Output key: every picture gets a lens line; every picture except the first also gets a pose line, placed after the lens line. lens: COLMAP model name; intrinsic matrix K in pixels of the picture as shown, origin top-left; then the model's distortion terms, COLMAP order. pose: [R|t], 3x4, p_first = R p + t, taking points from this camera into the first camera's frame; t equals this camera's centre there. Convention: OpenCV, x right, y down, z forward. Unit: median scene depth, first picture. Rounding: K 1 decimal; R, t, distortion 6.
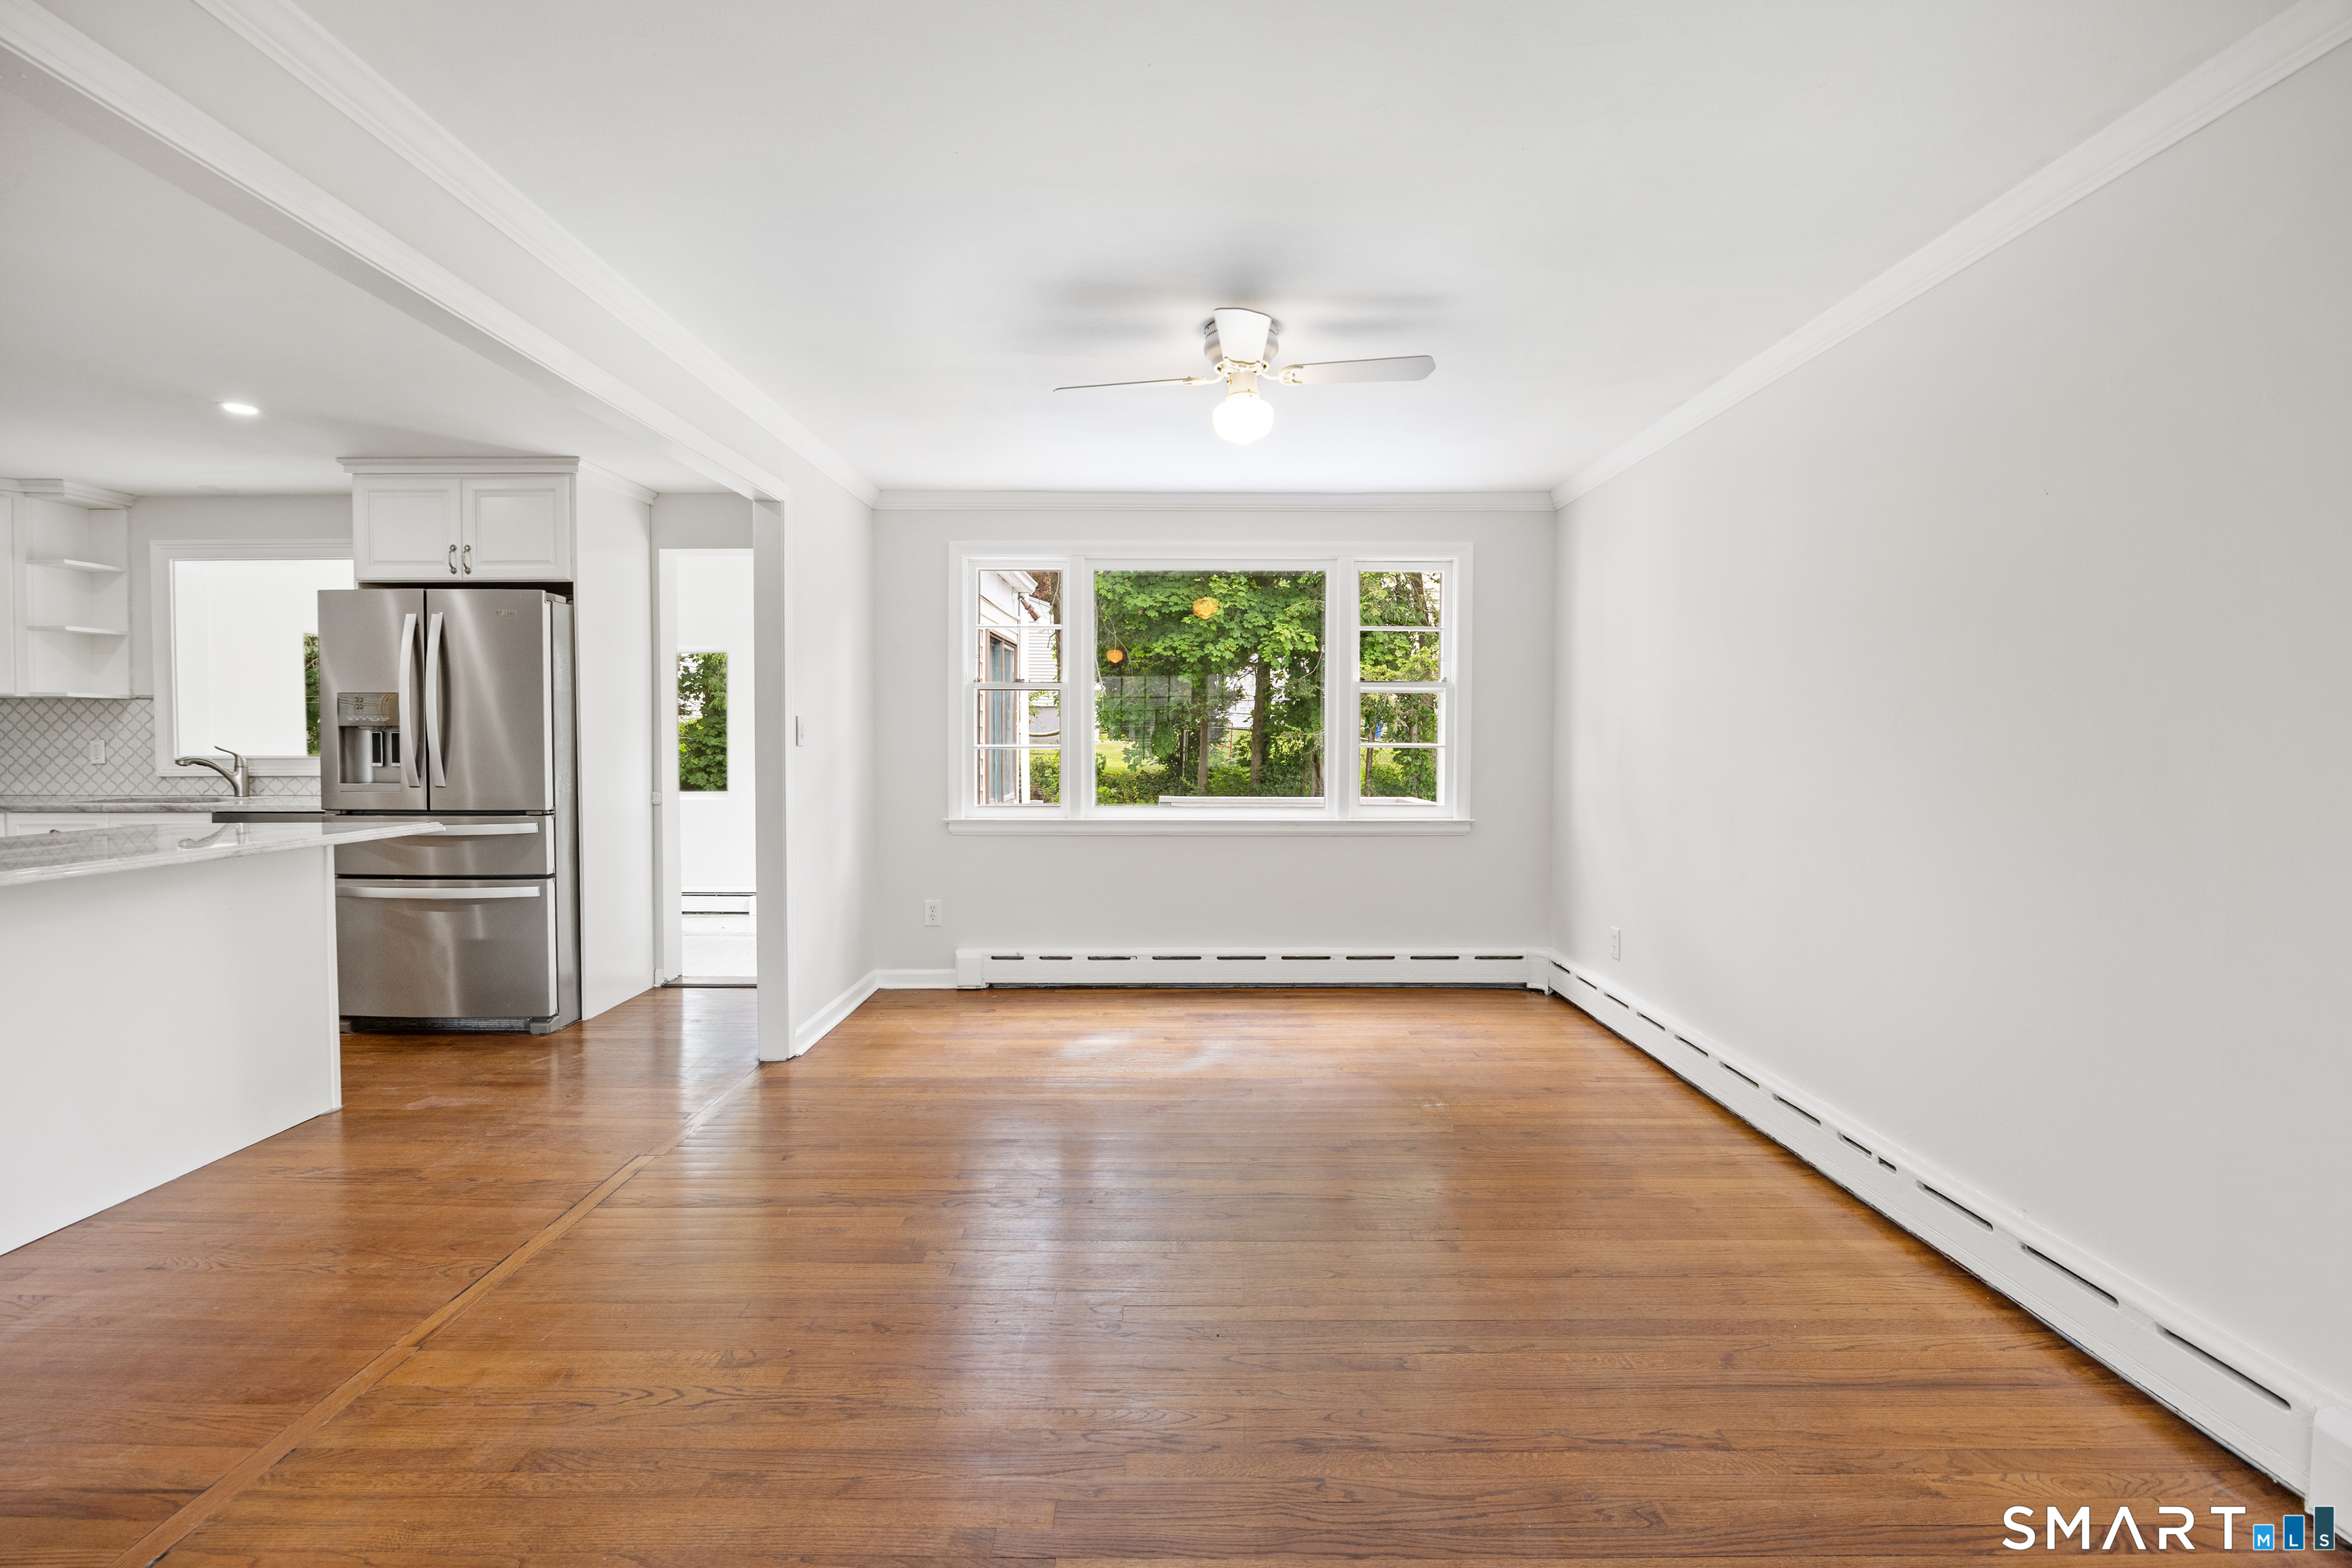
lens RADIAL K [[1025.5, 0, 1172.8], [0, 1025.5, 759.0], [0, 0, 1]] dist [-0.005938, -0.000623]
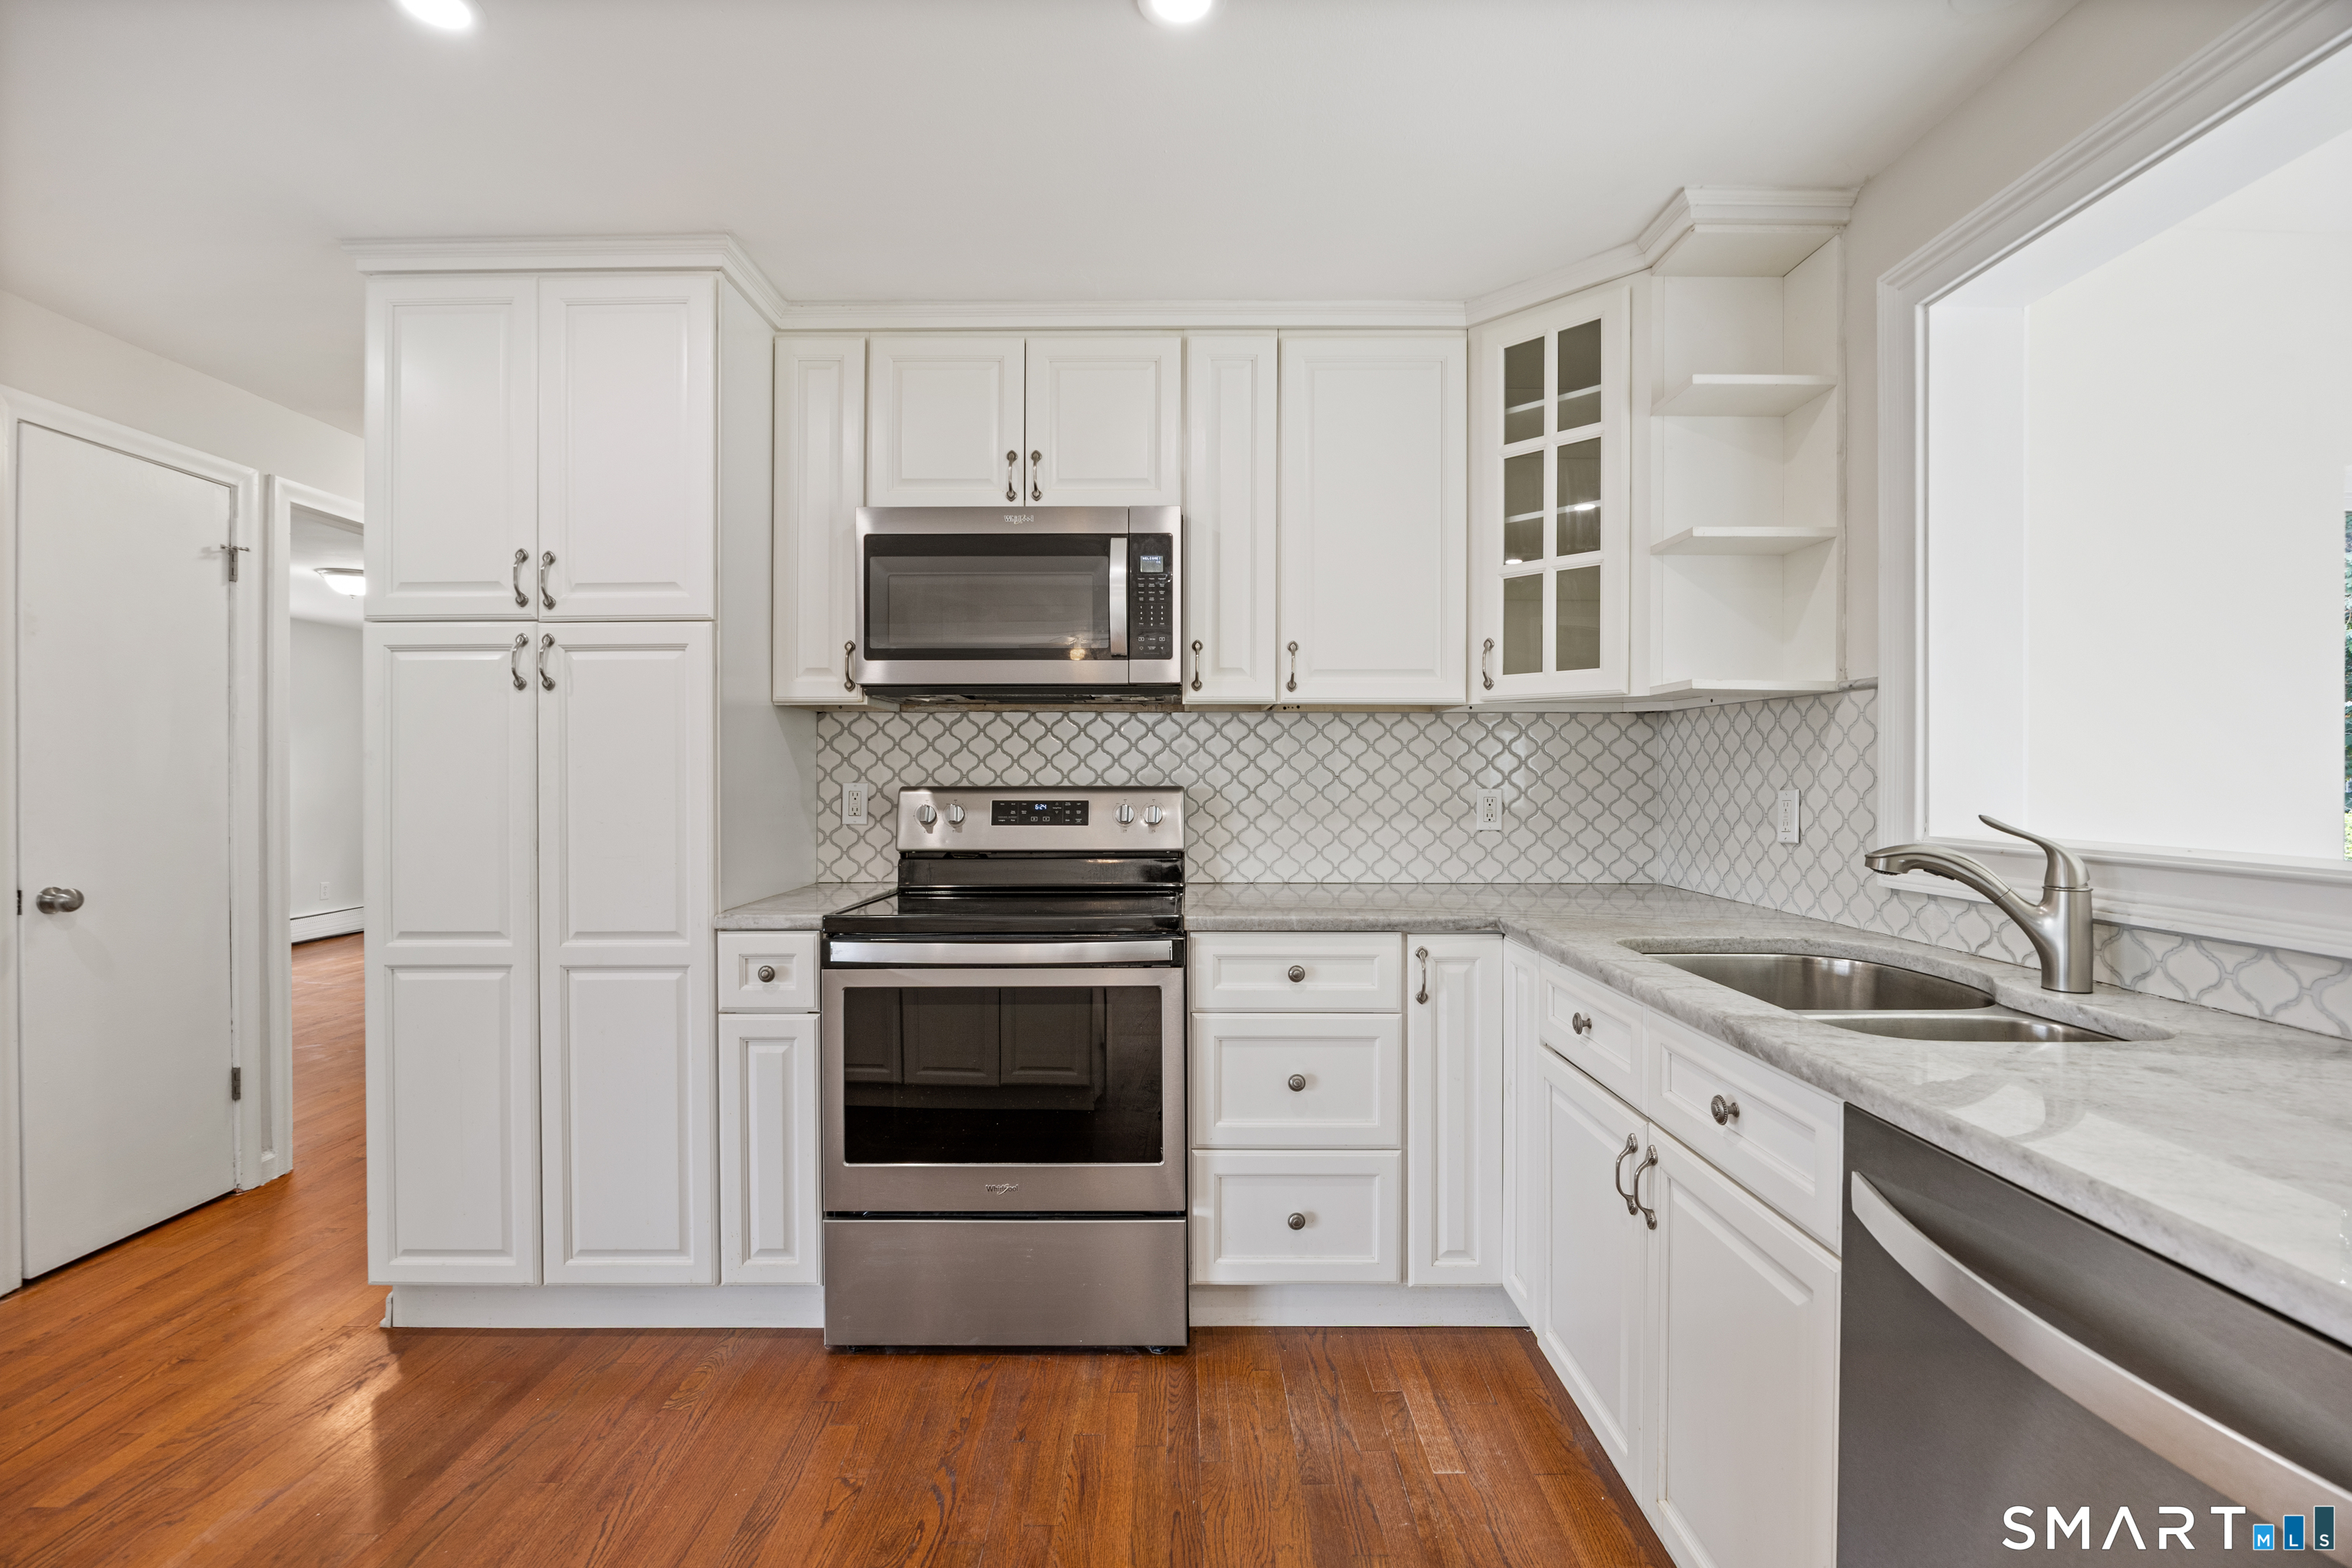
lens RADIAL K [[1028.4, 0, 1173.5], [0, 1028.4, 777.3], [0, 0, 1]] dist [-0.000200, -0.000322]
pose [[0.002714, 0.006076, -0.999978, -0.620577], [-0.025505, 0.999657, 0.006004, -0.020180], [0.999671, 0.025488, 0.002868, 0.745514]]
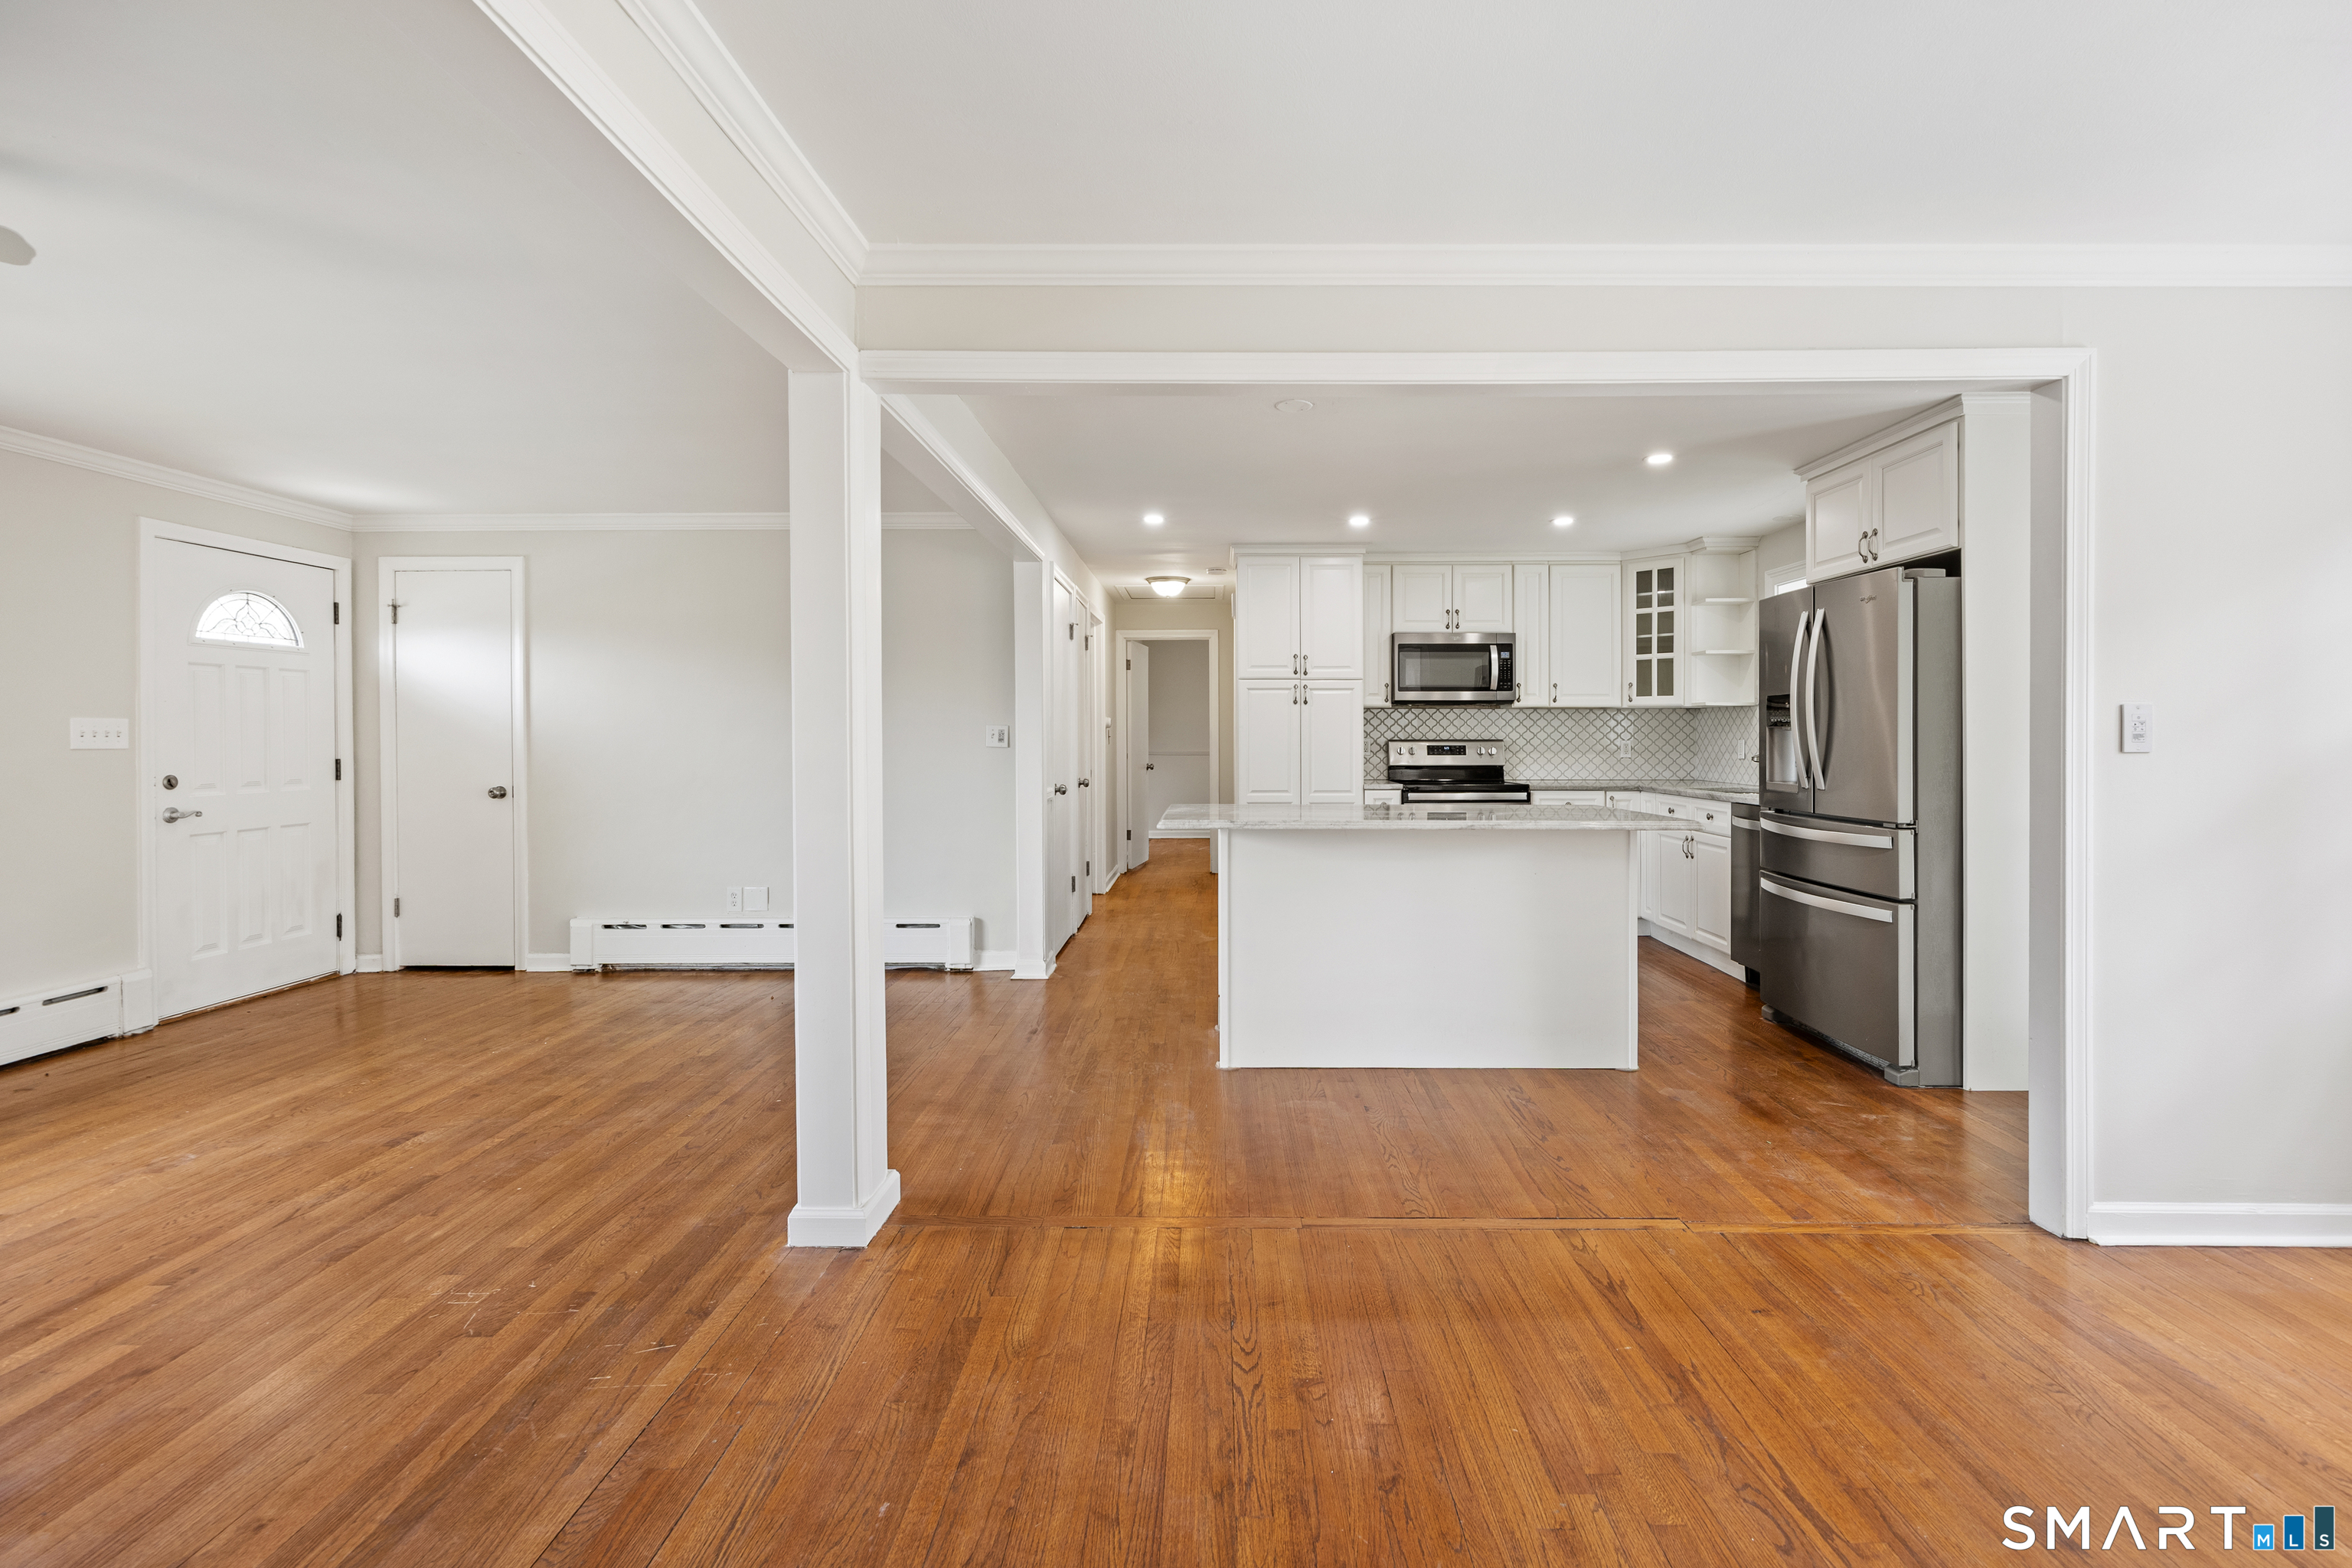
lens RADIAL K [[1055.9, 0, 1225.3], [0, 1055.9, 744.7], [0, 0, 1]] dist [-0.000872, 0.003976]
pose [[0.013046, 0.009013, -0.999874, 0.224716], [-0.023979, 0.999675, 0.008698, -0.008472], [0.999627, 0.023863, 0.013258, 0.363566]]
